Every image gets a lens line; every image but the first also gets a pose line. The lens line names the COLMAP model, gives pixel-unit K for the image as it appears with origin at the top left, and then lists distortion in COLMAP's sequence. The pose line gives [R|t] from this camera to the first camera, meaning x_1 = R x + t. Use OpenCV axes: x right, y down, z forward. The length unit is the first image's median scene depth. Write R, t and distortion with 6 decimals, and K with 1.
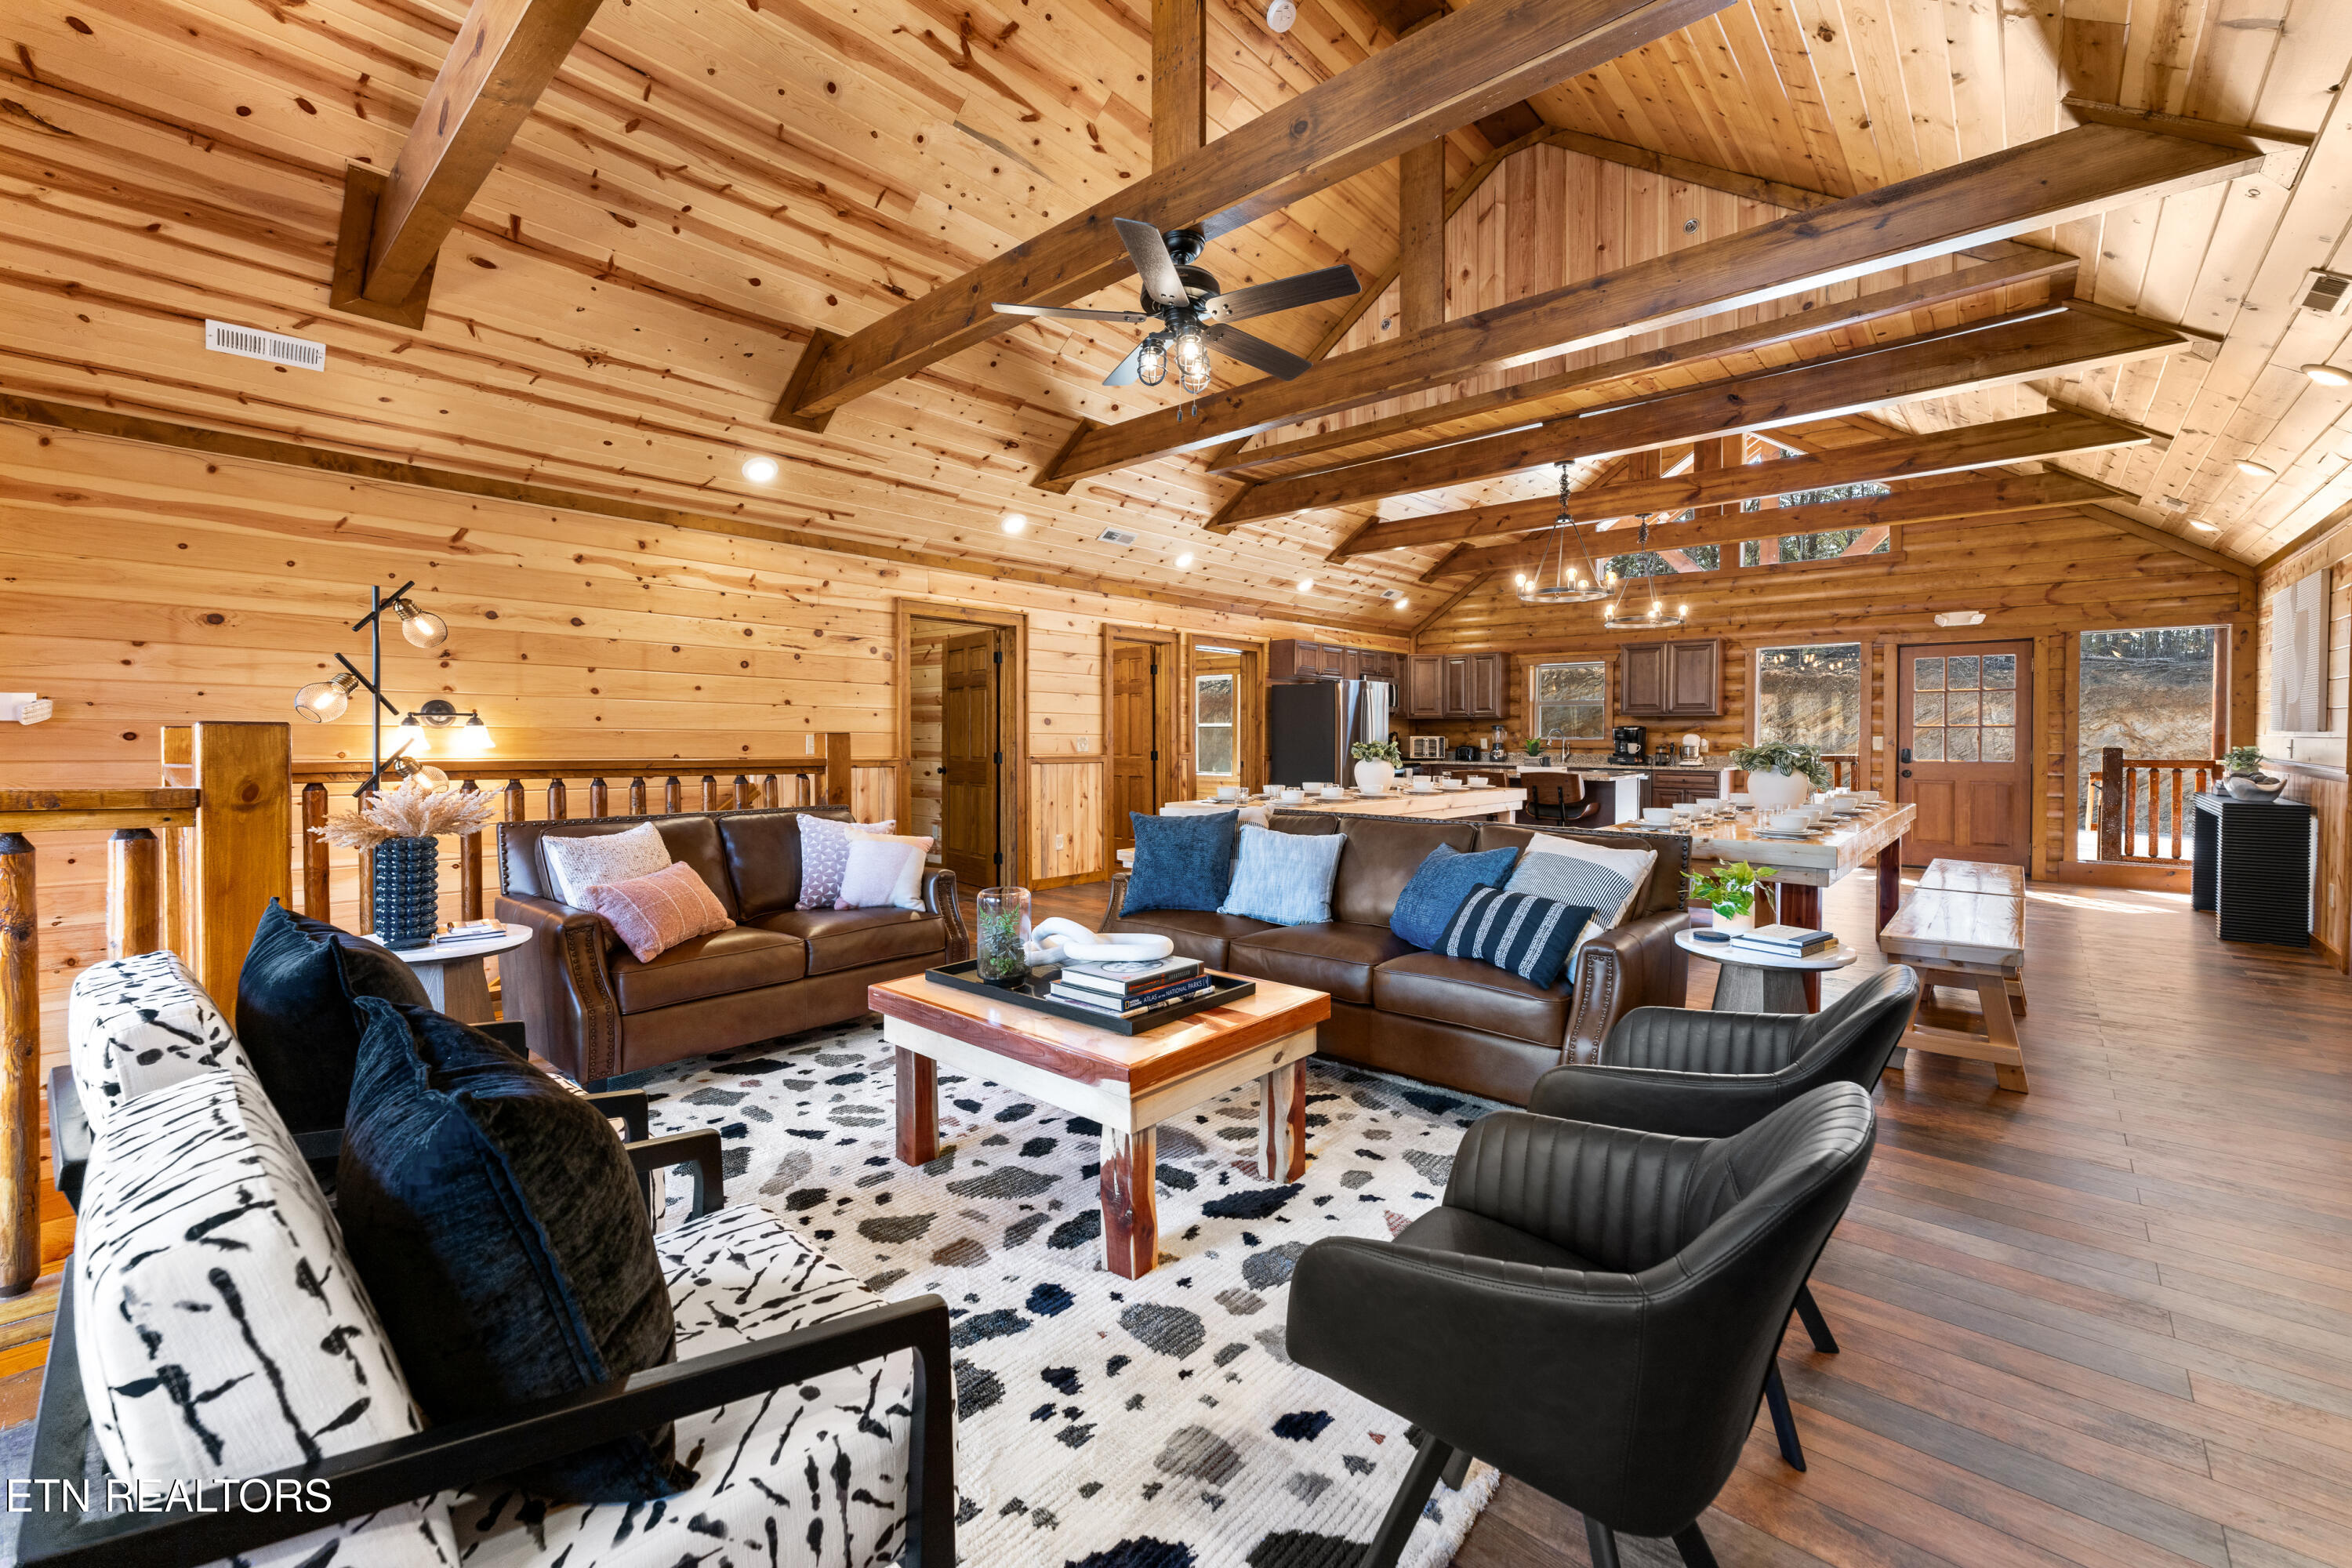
lens RADIAL K [[963.1, 0, 1176.4], [0, 963.1, 730.7], [0, 0, 1]] dist [-0.002159, -0.000349]
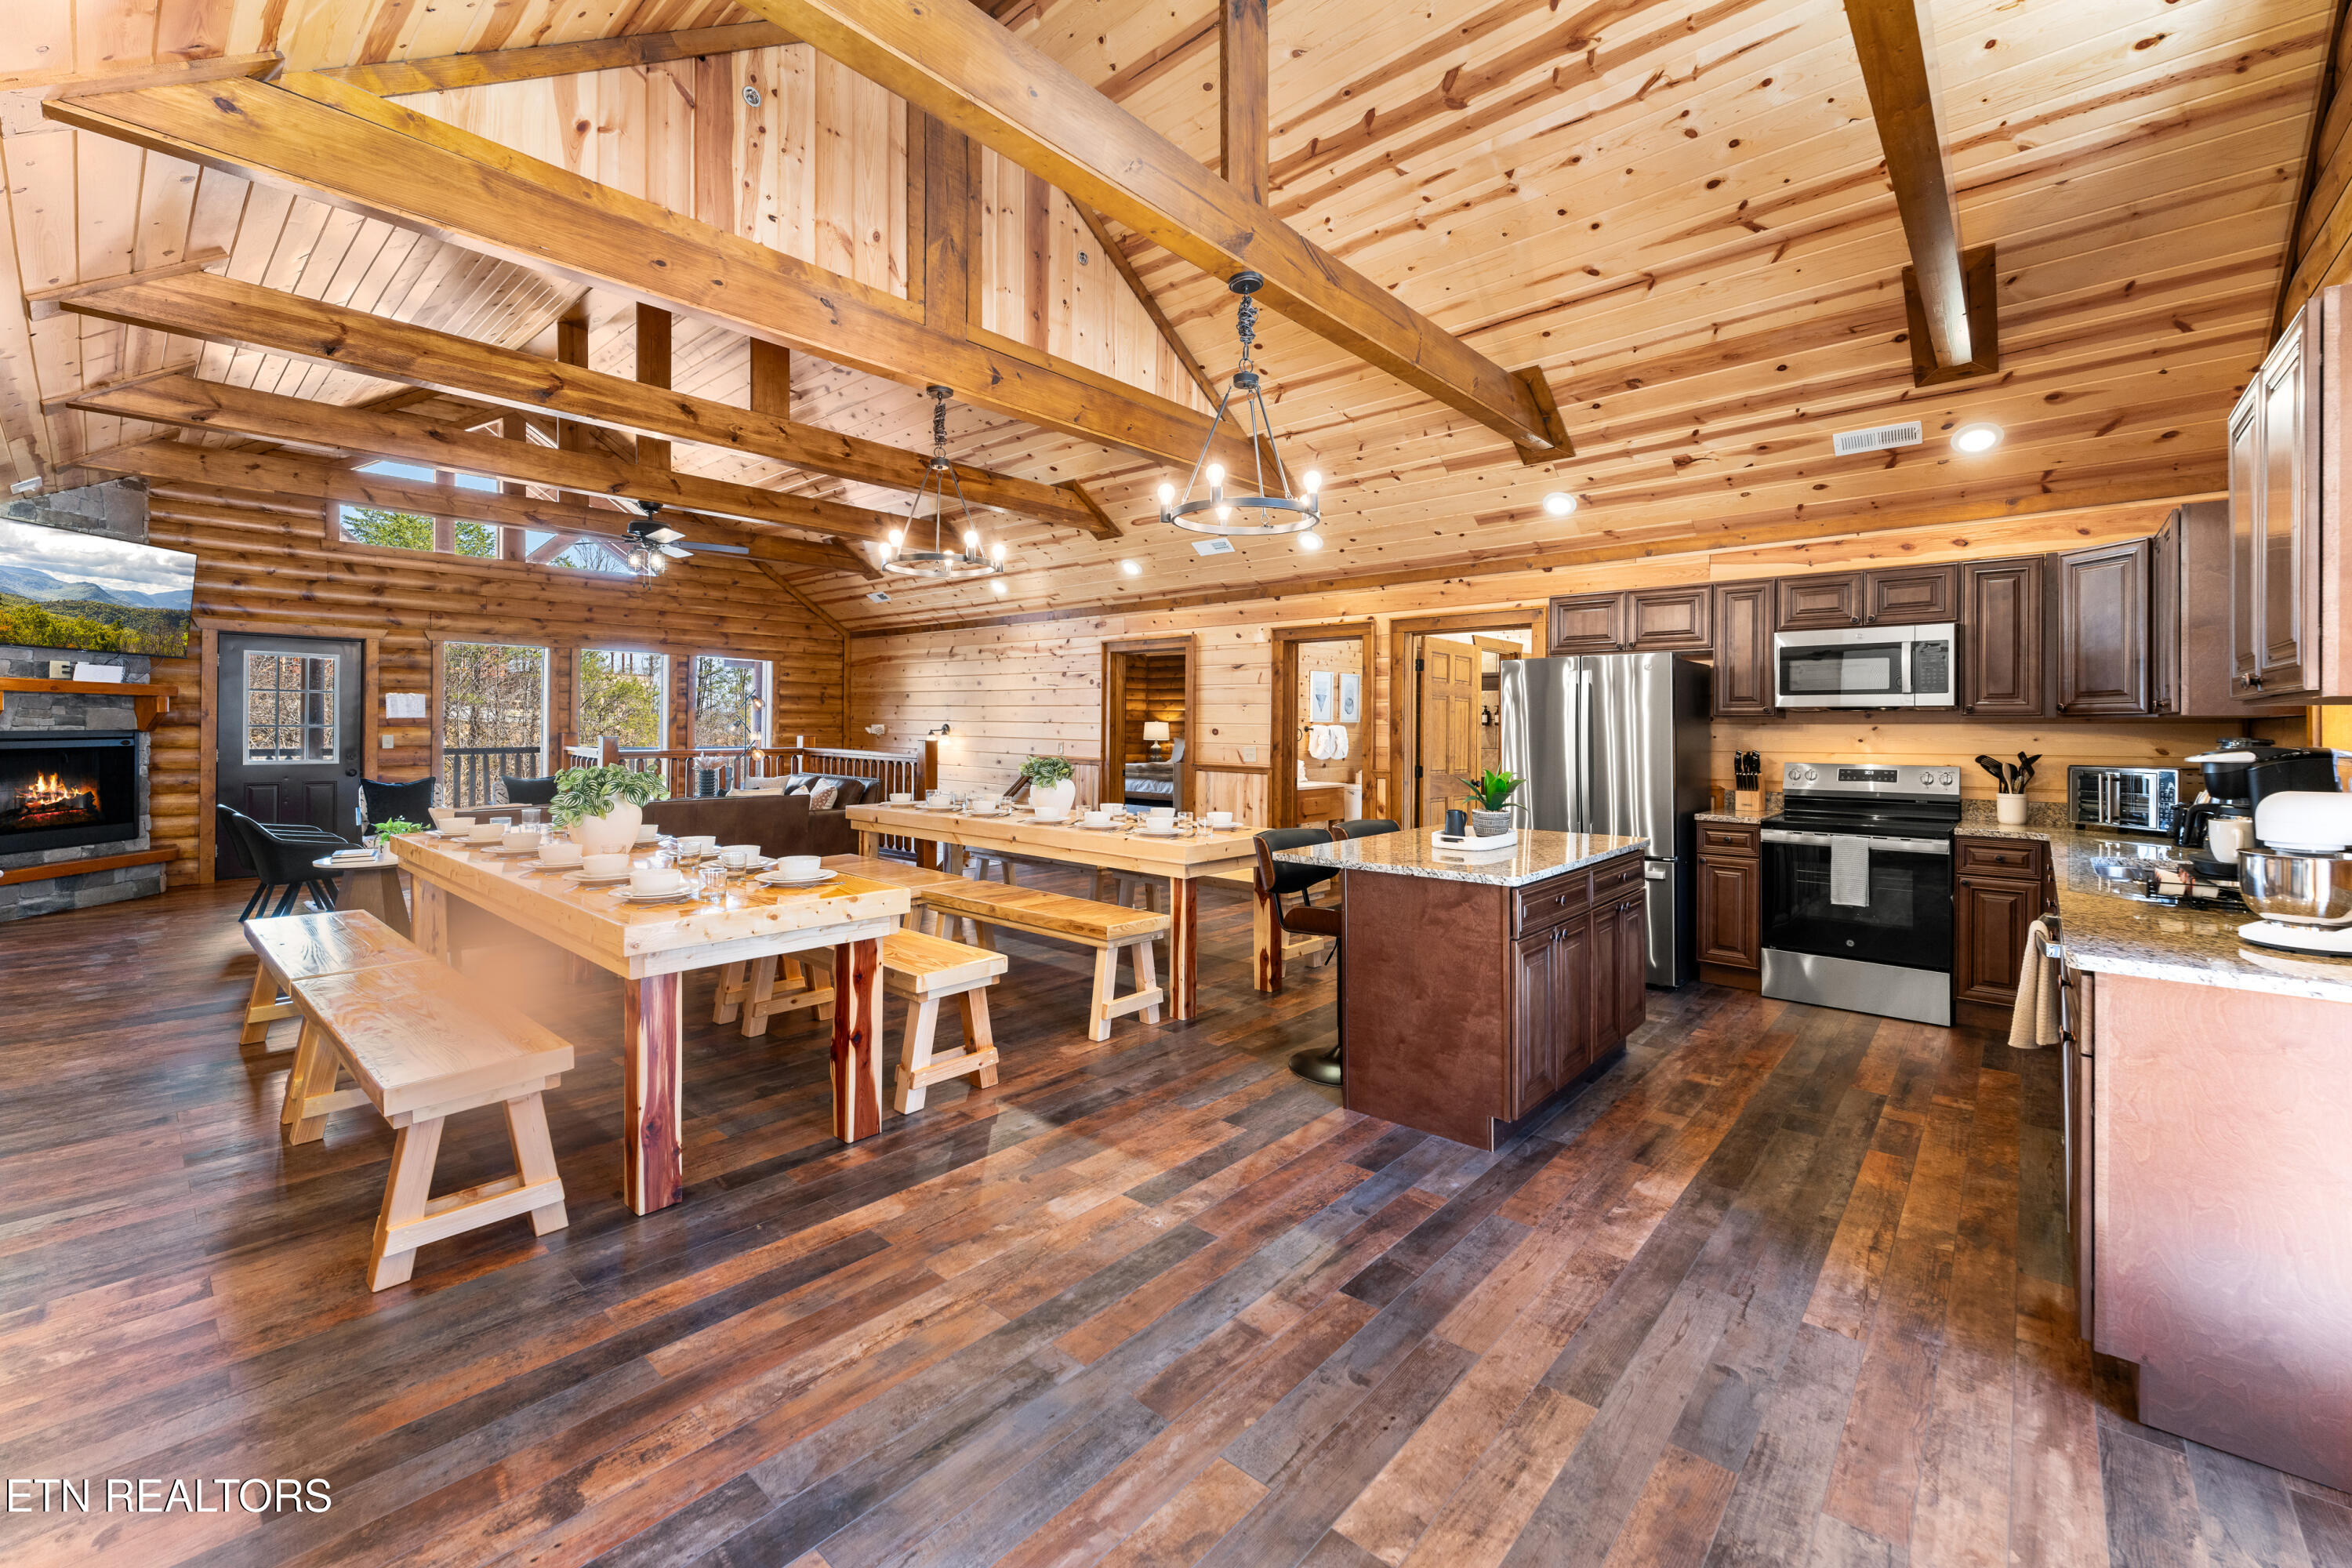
lens RADIAL K [[963.1, 0, 1176.4], [0, 963.1, 730.7], [0, 0, 1]] dist [-0.002159, -0.000349]
pose [[0.004293, -0.001388, -0.999990, 0.934000], [-0.001110, 0.999998, -0.001393, -0.009244], [0.999990, 0.001116, 0.004292, 0.956010]]
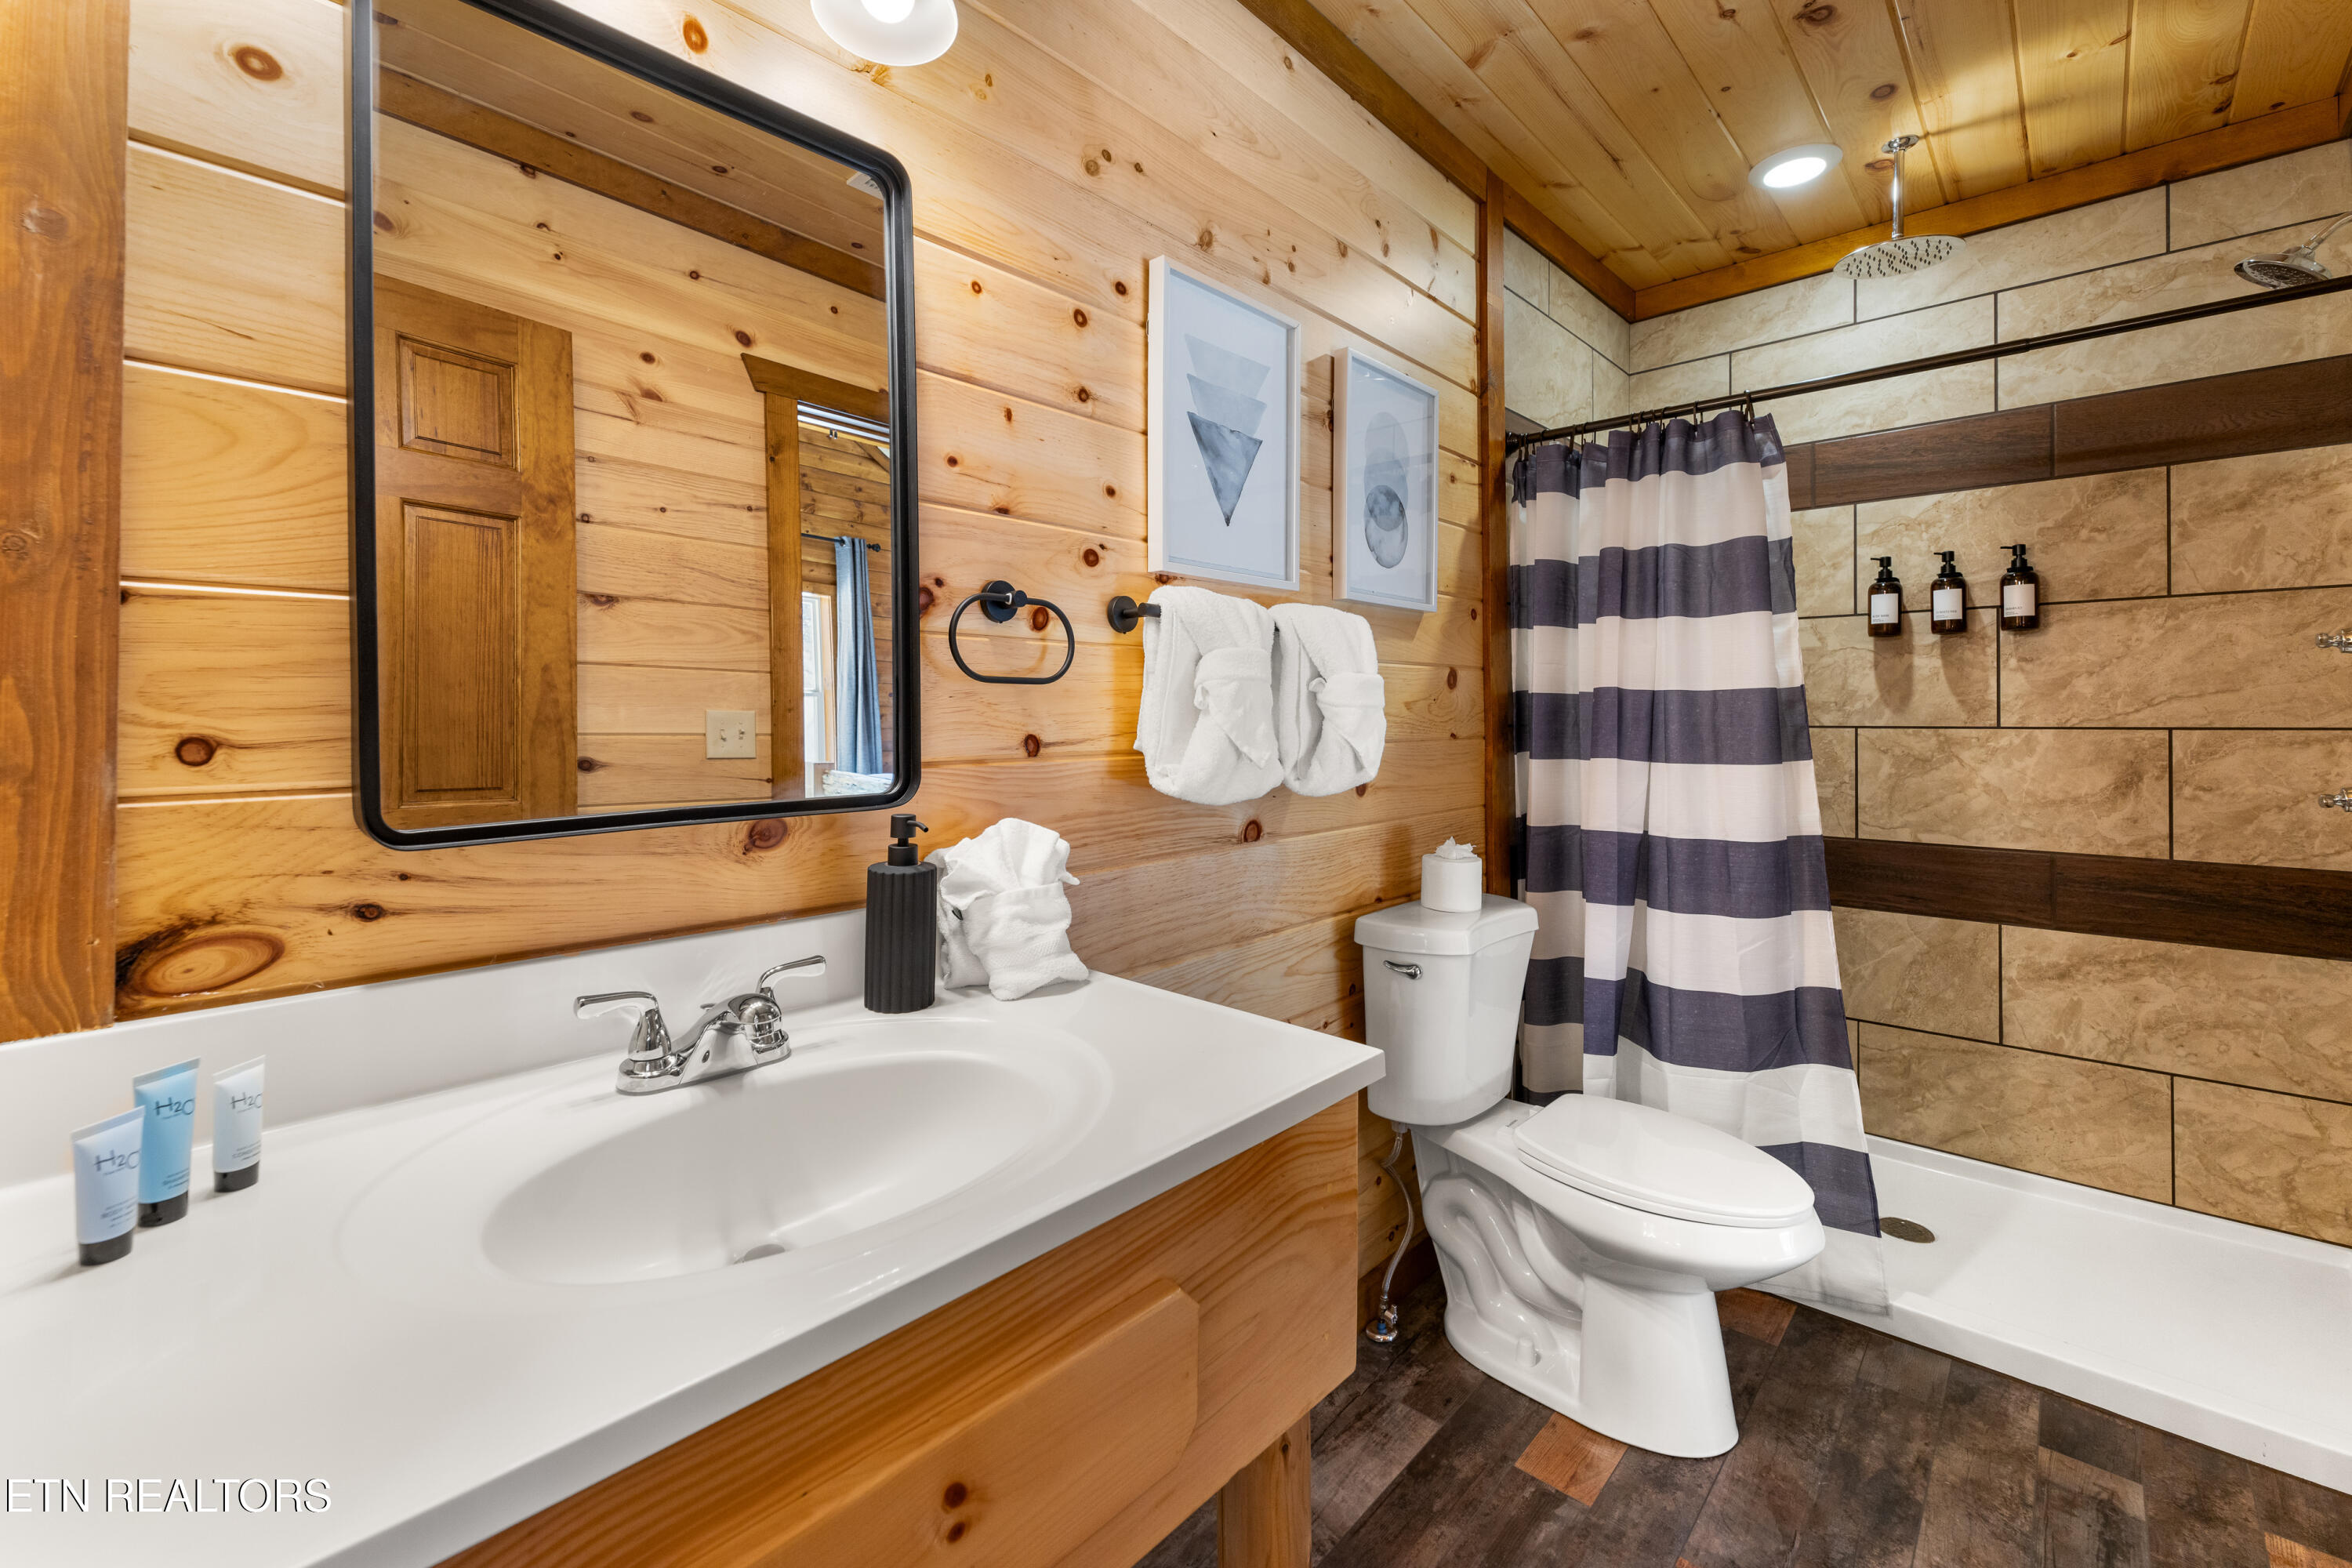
lens RADIAL K [[963.1, 0, 1176.4], [0, 963.1, 730.7], [0, 0, 1]] dist [-0.002159, -0.000349]
pose [[-0.023973, 0.016075, -0.999583, -0.063673], [0.003062, 0.999867, 0.016007, 0.006986], [0.999708, -0.002677, -0.024019, 1.136741]]
